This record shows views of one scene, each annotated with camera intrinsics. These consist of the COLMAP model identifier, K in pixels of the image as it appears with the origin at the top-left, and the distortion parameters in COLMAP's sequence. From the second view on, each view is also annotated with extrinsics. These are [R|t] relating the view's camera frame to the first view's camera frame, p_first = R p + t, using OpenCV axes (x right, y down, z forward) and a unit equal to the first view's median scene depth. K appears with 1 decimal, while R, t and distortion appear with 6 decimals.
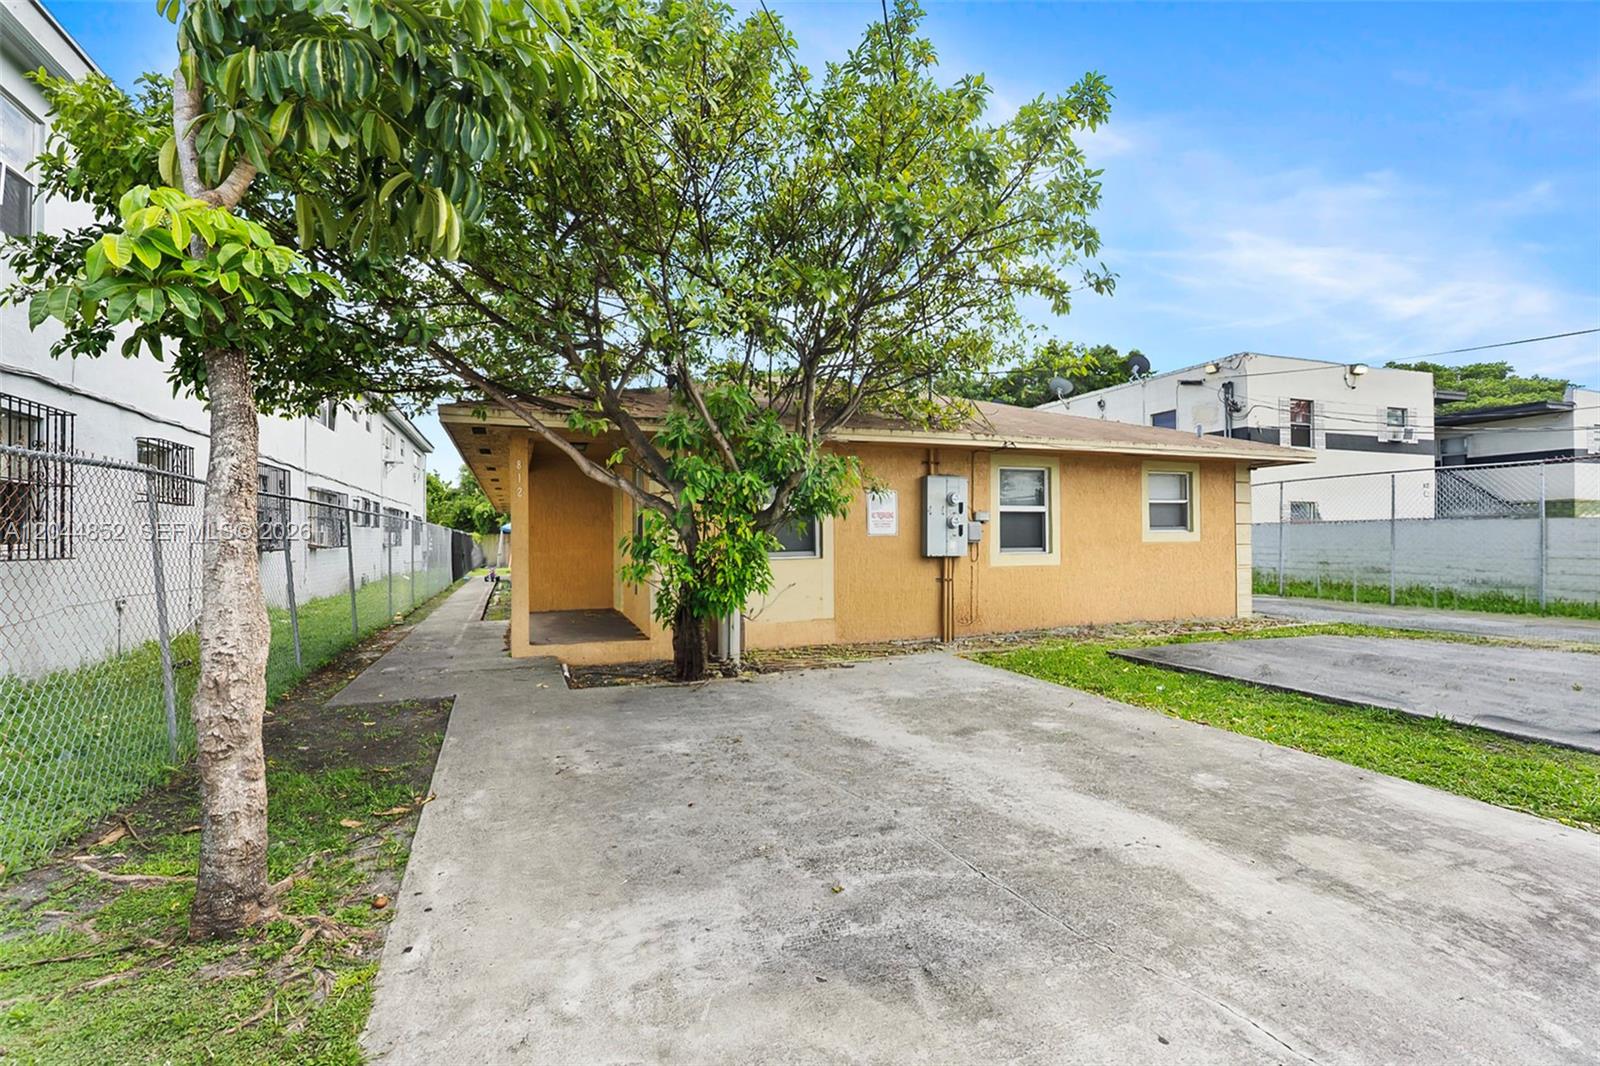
lens RADIAL K [[759.2, 0, 800.2], [0, 759.2, 522.7], [0, 0, 1]] dist [-0.014596, 0.005656]
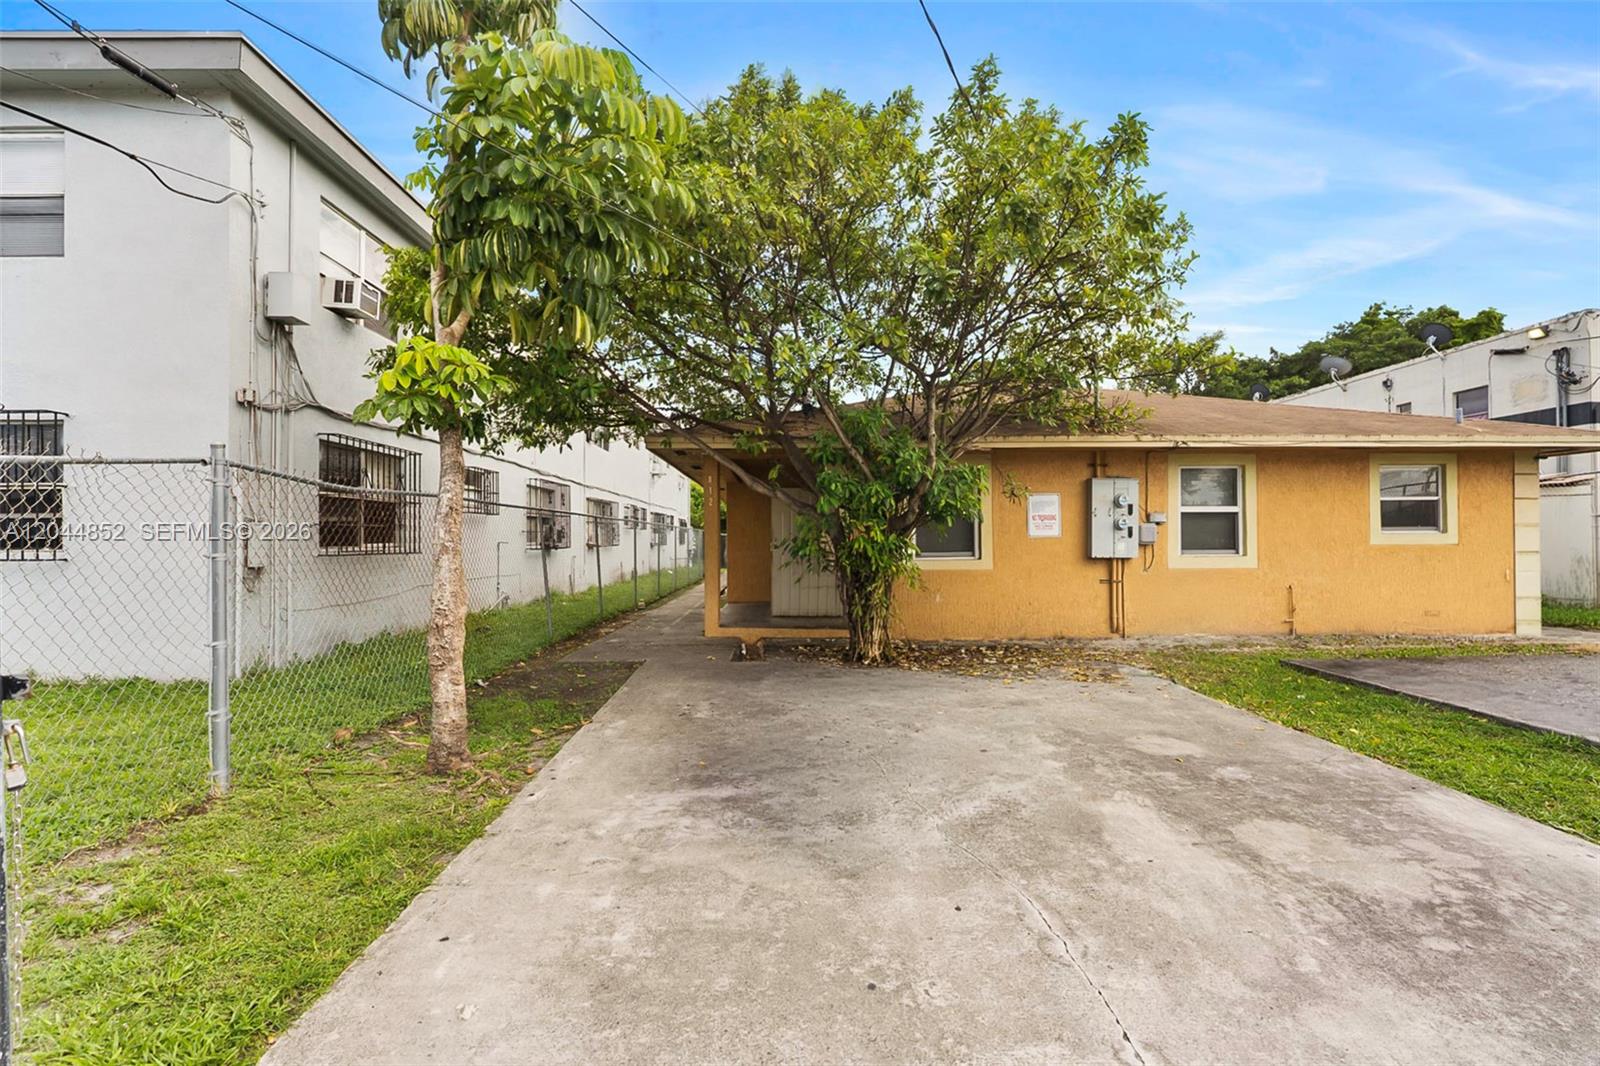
lens RADIAL K [[759.2, 0, 800.2], [0, 759.2, 522.7], [0, 0, 1]] dist [-0.014596, 0.005656]
pose [[0.941184, -0.005077, -0.337856, 0.216356], [0.005223, 0.999986, -0.000478, -0.006278], [0.337854, -0.001315, 0.941198, -0.126652]]
